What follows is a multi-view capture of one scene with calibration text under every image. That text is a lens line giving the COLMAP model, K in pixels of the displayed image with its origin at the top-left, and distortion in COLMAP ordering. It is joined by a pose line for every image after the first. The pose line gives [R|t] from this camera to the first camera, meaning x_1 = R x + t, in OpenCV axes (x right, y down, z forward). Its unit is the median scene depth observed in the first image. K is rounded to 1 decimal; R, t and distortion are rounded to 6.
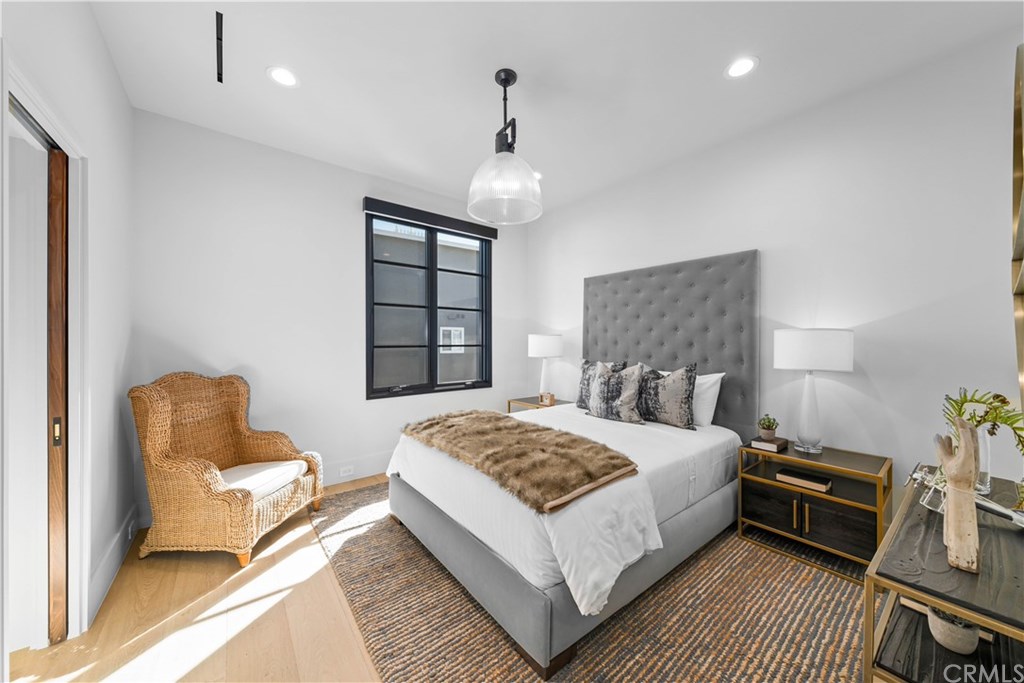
lens RADIAL K [[353.9, 0, 512.0], [0, 353.9, 341.5], [0, 0, 1]] dist [-0.000052, -0.000001]
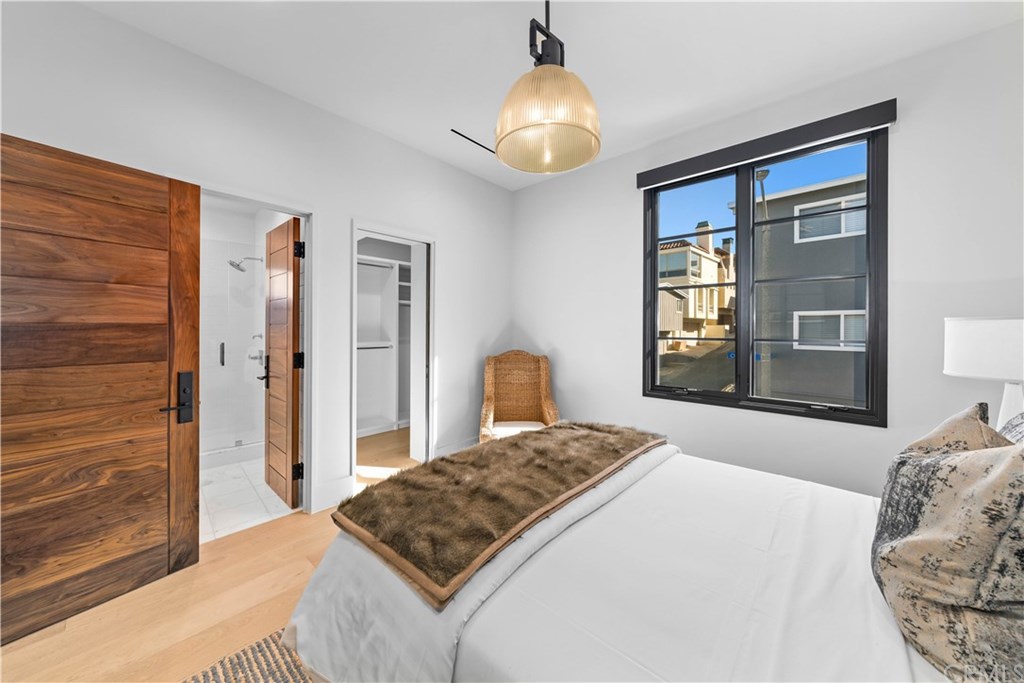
lens RADIAL K [[350.0, 0, 513.9], [0, 350.0, 329.9], [0, 0, 1]] dist [-0.000072, 0.000001]
pose [[0.146571, 0.001590, -0.989199, 0.419734], [-0.007790, 0.999970, 0.000453, -0.003227], [0.989169, 0.007640, 0.146579, 0.510956]]
